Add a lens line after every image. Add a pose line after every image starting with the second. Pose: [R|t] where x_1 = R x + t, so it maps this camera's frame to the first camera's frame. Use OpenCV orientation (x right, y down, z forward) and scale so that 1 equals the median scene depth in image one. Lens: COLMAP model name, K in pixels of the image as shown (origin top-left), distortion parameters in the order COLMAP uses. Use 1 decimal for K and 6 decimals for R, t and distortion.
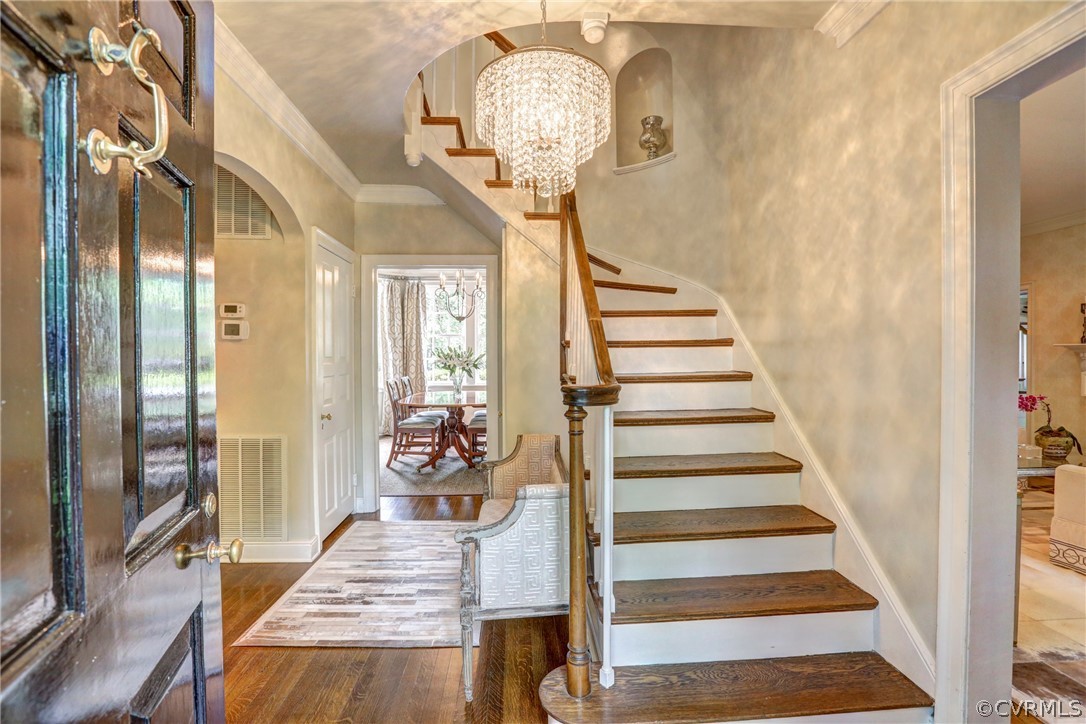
lens RADIAL K [[495.1, 0, 543.0], [0, 495.1, 362.0], [0, 0, 1]] dist [-0.044011, 0.016503]
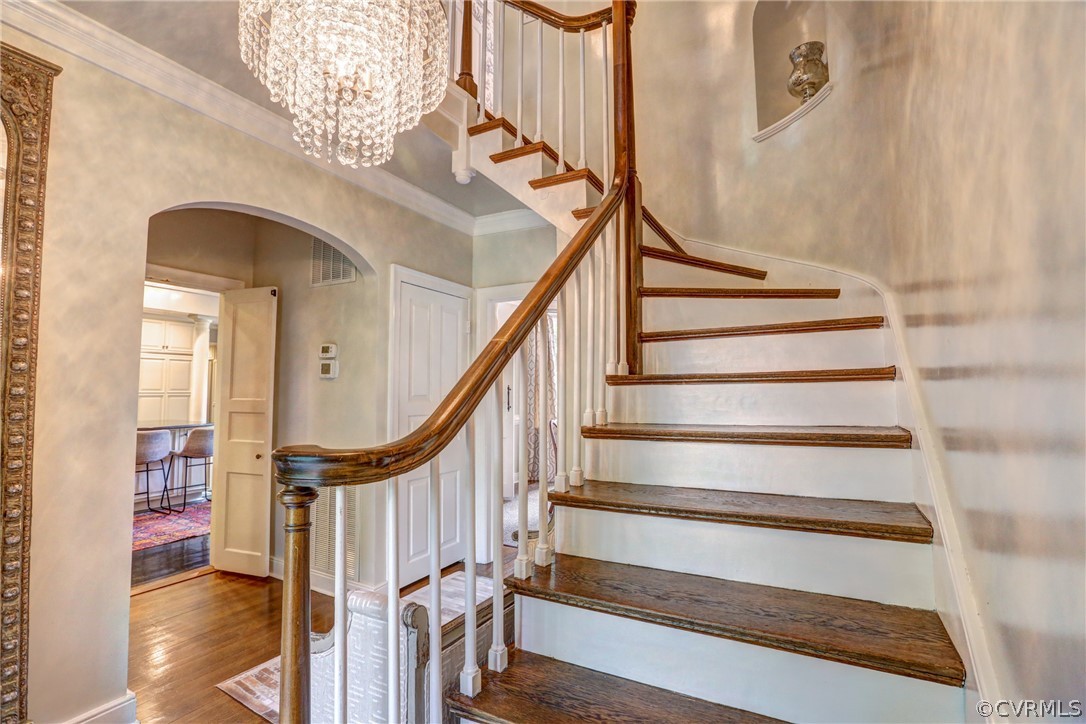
lens RADIAL K [[495.1, 0, 543.0], [0, 495.1, 362.0], [0, 0, 1]] dist [-0.044011, 0.016503]
pose [[0.846909, -0.028212, -0.530989, 0.332378], [-0.012454, 0.997265, -0.072849, -0.008749], [0.531592, 0.068310, 0.844241, 0.338914]]
